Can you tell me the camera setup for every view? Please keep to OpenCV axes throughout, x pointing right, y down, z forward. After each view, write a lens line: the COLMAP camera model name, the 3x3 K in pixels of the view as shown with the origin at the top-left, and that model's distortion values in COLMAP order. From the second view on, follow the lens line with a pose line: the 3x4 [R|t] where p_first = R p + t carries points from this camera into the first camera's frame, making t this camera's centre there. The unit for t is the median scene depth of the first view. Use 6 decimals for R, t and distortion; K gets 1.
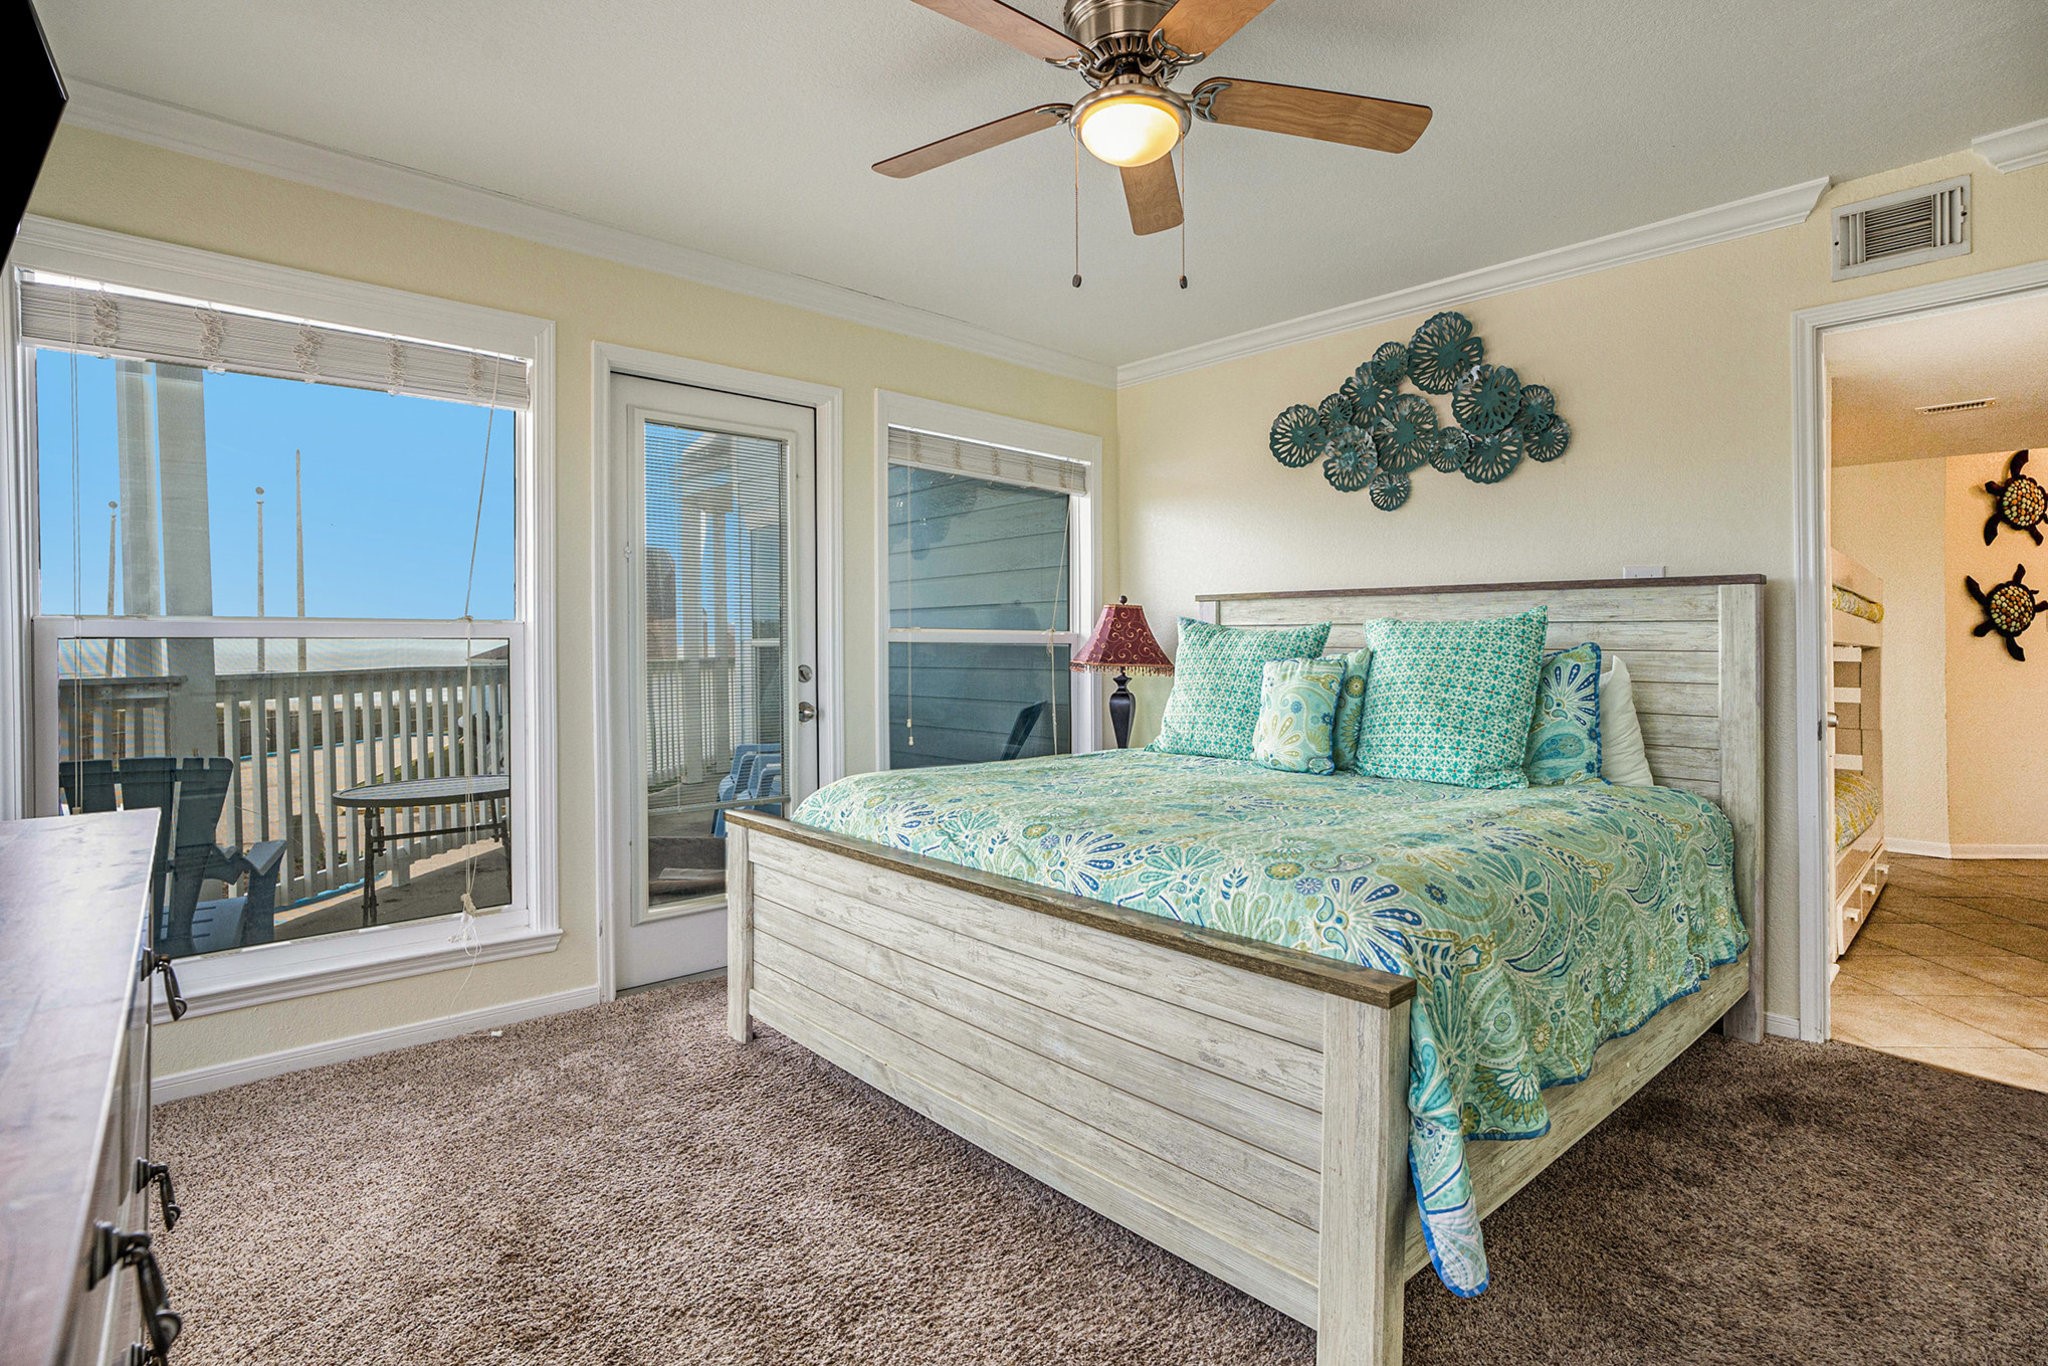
lens RADIAL K [[1013.2, 0, 1050.6], [0, 1013.2, 666.4], [0, 0, 1]] dist [-0.013564, 0.001515]
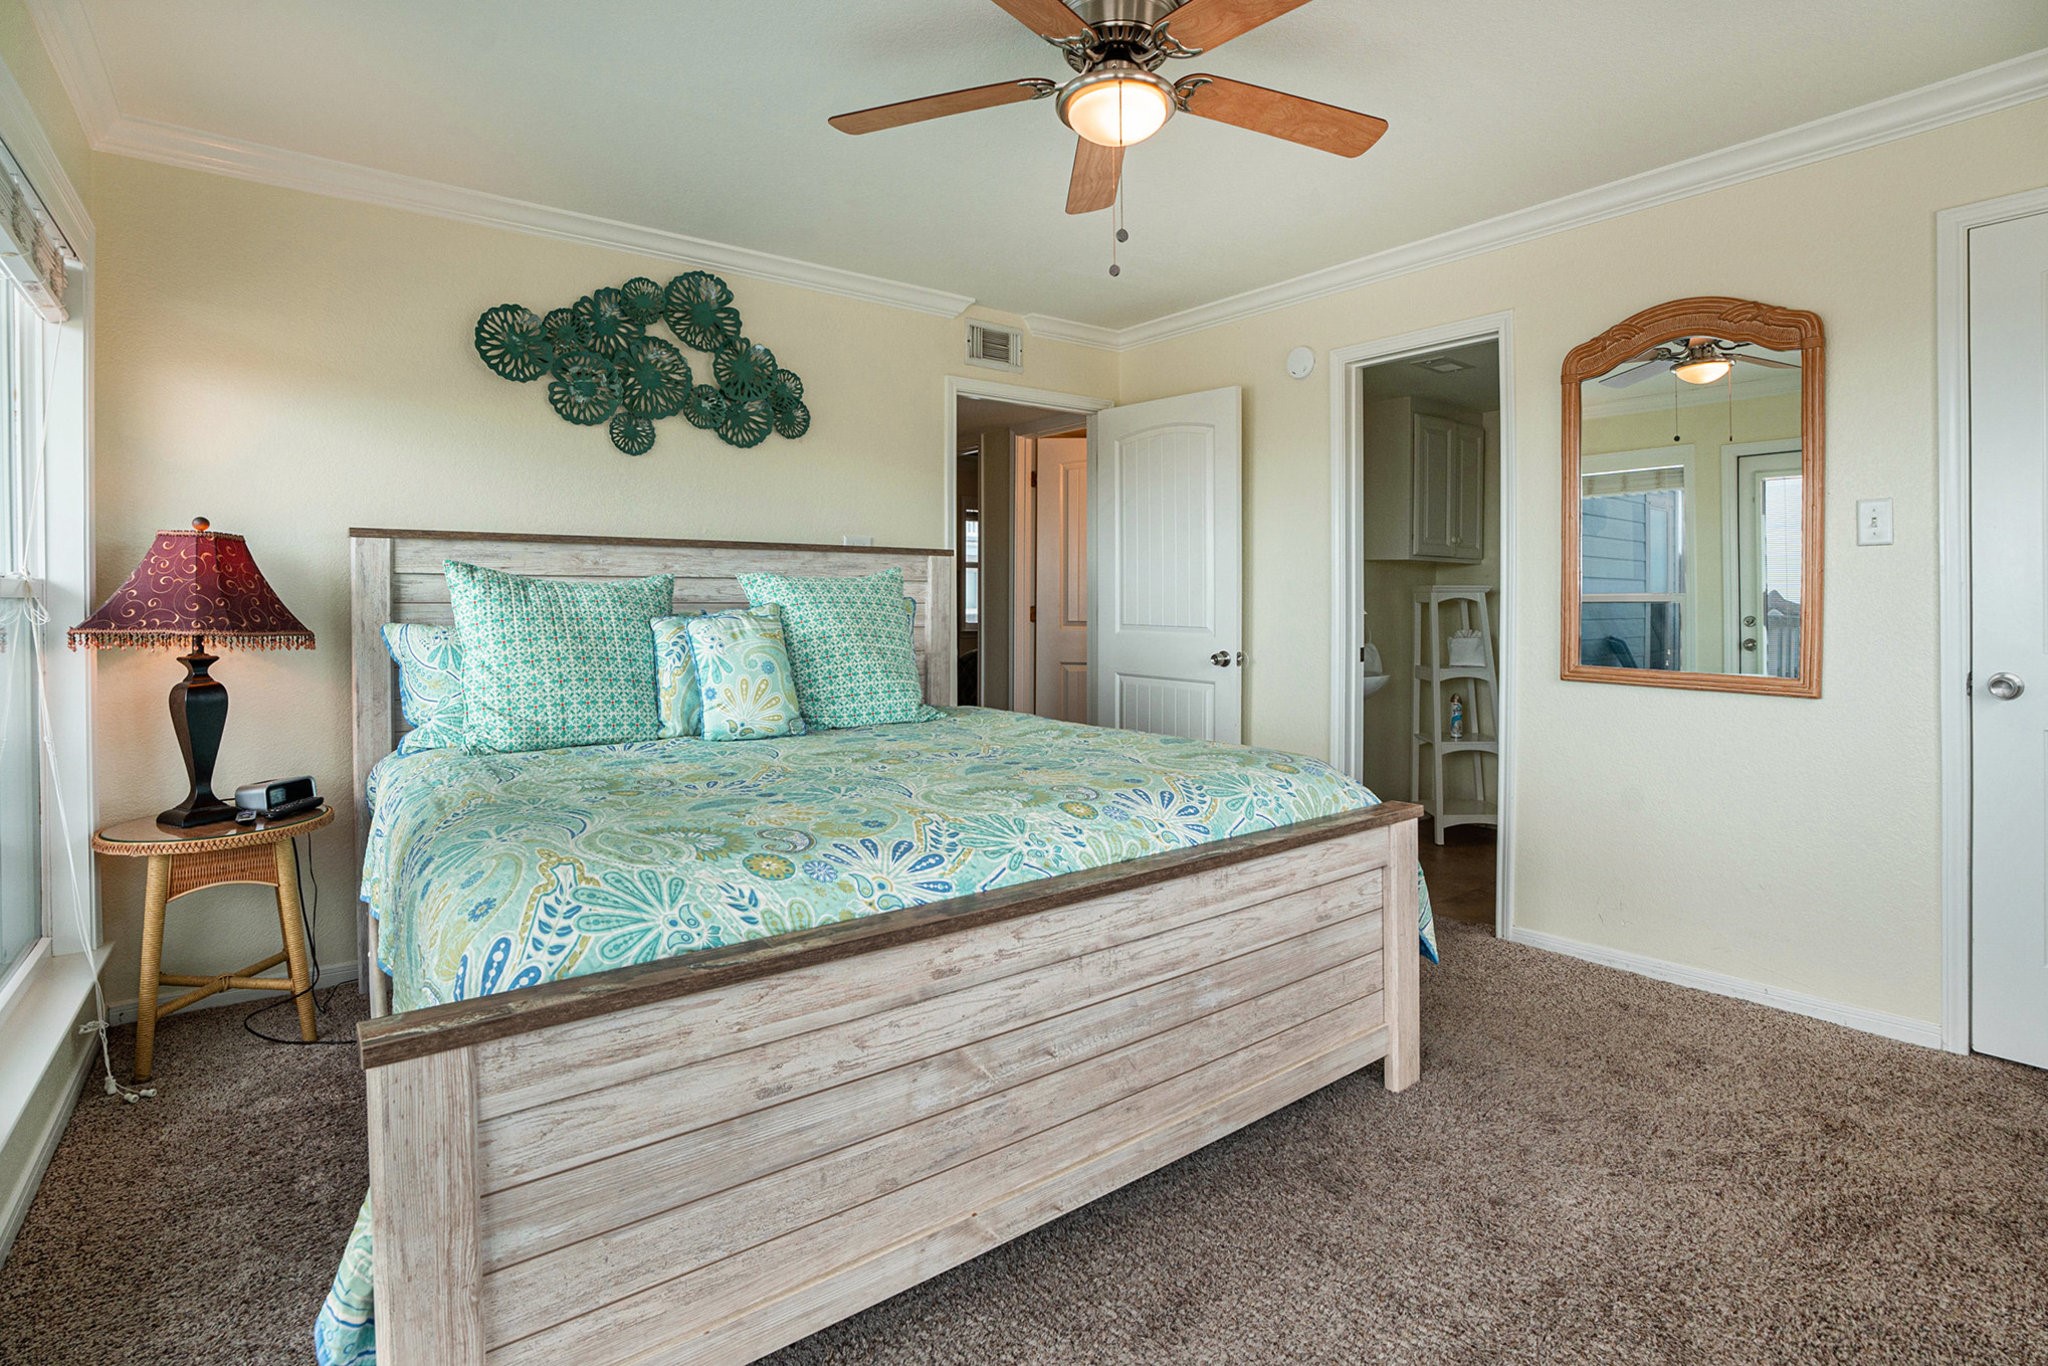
lens RADIAL K [[975.9, 0, 1020.7], [0, 975.9, 579.3], [0, 0, 1]] dist [-0.039687, 0.000392]
pose [[0.115500, 0.018658, 0.993132, -0.548776], [0.023308, 0.999497, -0.021488, -0.014122], [-0.993034, 0.025630, 0.115007, 0.597427]]
